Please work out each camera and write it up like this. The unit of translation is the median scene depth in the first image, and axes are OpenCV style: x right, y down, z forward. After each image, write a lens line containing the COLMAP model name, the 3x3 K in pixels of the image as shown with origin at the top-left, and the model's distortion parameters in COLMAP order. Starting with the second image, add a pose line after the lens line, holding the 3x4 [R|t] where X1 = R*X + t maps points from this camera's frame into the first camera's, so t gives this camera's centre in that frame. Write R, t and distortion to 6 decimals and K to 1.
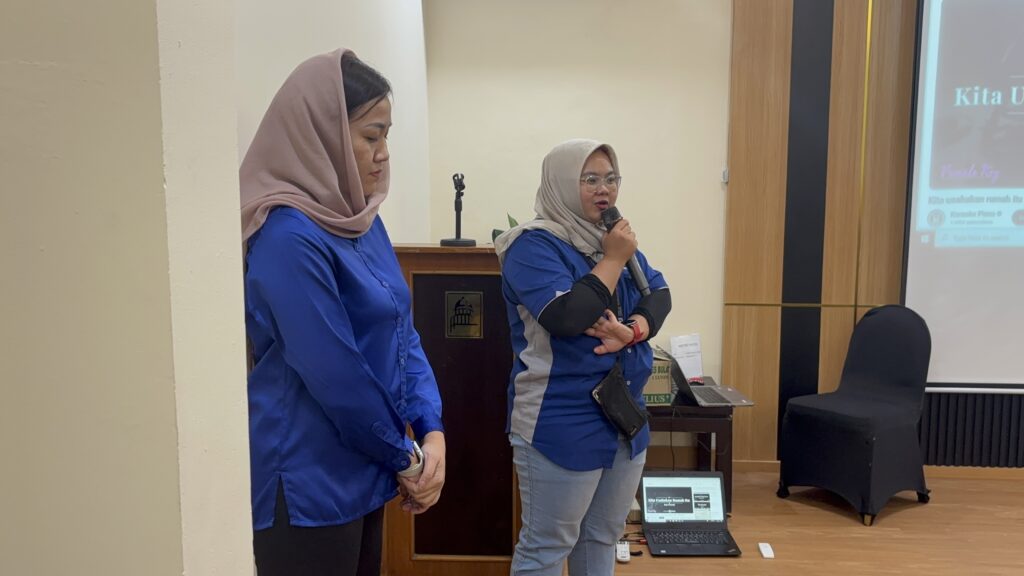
lens RADIAL K [[947.1, 0, 509.1], [0, 947.1, 290.4], [0, 0, 1]] dist [0.015612, 0.000000]
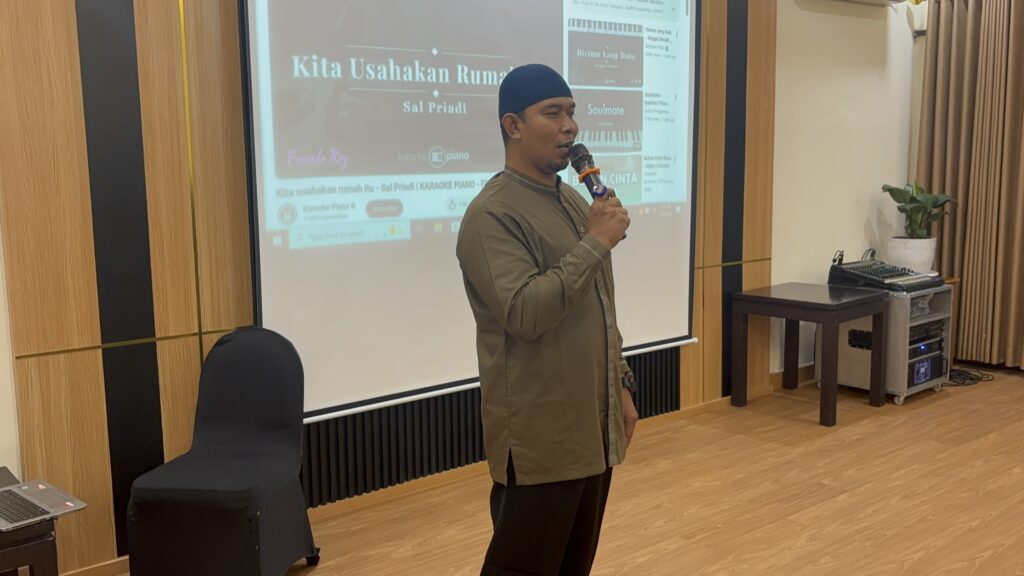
lens RADIAL K [[947.1, 0, 504.8], [0, 947.1, 274.3], [0, 0, 1]] dist [0.015612, 0.000000]
pose [[0.742659, -0.098060, 0.662452, 0.045496], [0.108184, 0.993795, 0.025824, -0.026450], [-0.660874, 0.052488, 0.748659, 0.273924]]
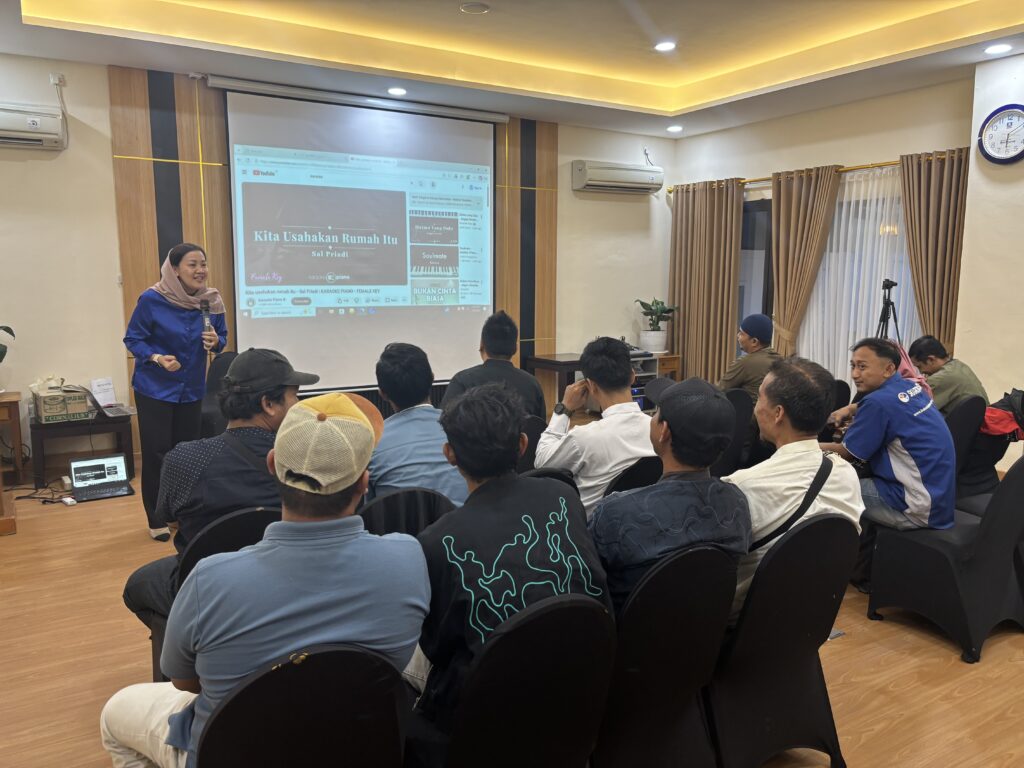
lens RADIAL K [[759.9, 0, 517.9], [0, 759.9, 373.6], [0, 0, 1]] dist [-0.005550, 0.000255]
pose [[0.820529, -0.068720, 0.567459, 0.038550], [0.075306, 0.997090, 0.011859, 0.080678], [-0.566622, 0.033002, 0.823316, -0.474512]]
